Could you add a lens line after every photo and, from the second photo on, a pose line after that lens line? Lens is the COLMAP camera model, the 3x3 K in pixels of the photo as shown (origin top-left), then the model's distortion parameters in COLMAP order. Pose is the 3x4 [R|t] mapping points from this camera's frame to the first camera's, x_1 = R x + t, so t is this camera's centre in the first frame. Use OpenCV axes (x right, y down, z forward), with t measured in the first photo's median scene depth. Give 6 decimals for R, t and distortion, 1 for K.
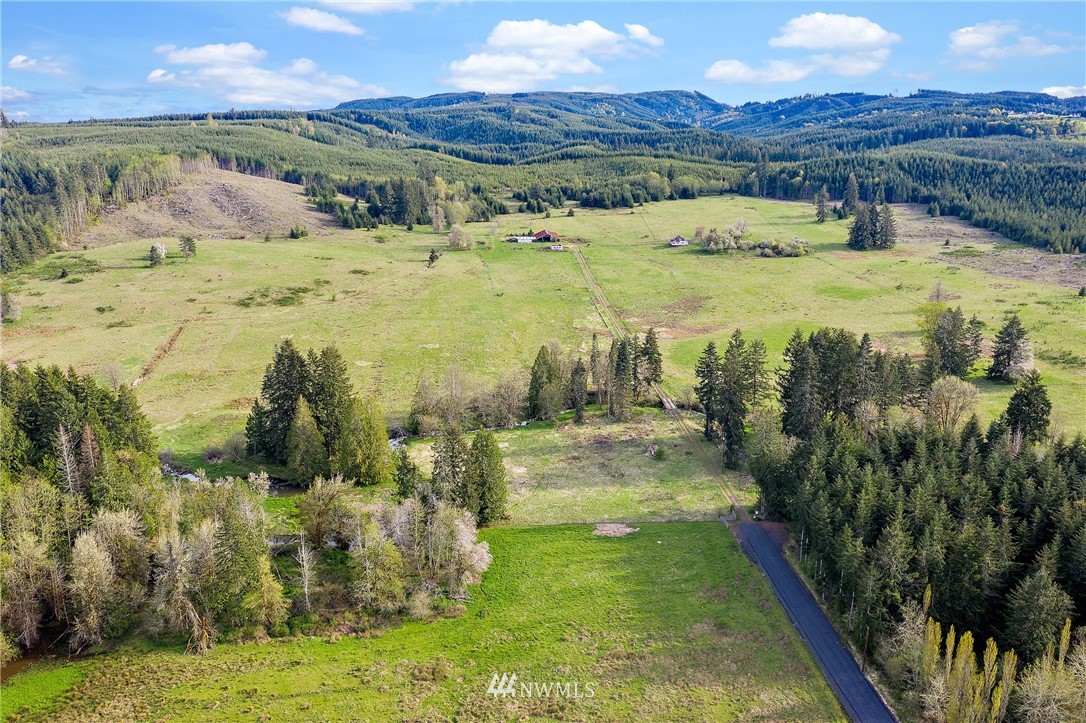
lens RADIAL K [[857.0, 0, 541.8], [0, 857.0, 360.5], [0, 0, 1]] dist [-0.004476, 0.005824]
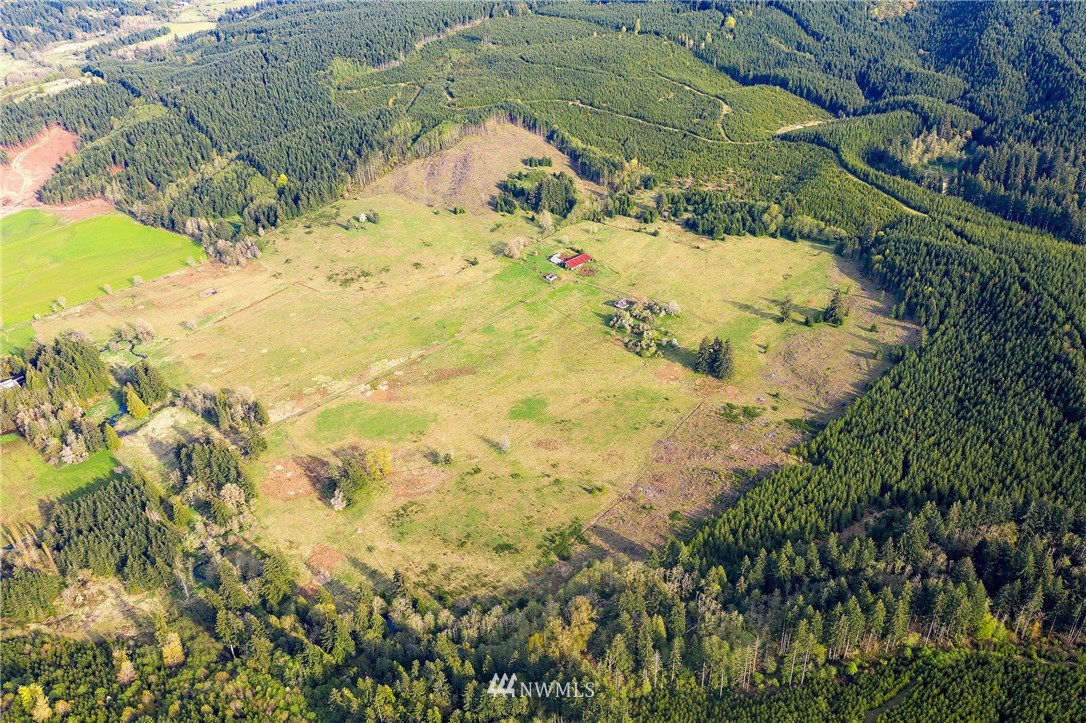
lens RADIAL K [[857.0, 0, 541.7], [0, 857.0, 360.2], [0, 0, 1]] dist [-0.004476, 0.005824]
pose [[0.625533, 0.411135, -0.663081, 1.313458], [-0.169598, 0.901221, 0.398796, -0.747422], [0.761541, -0.137003, 0.633471, 0.092586]]
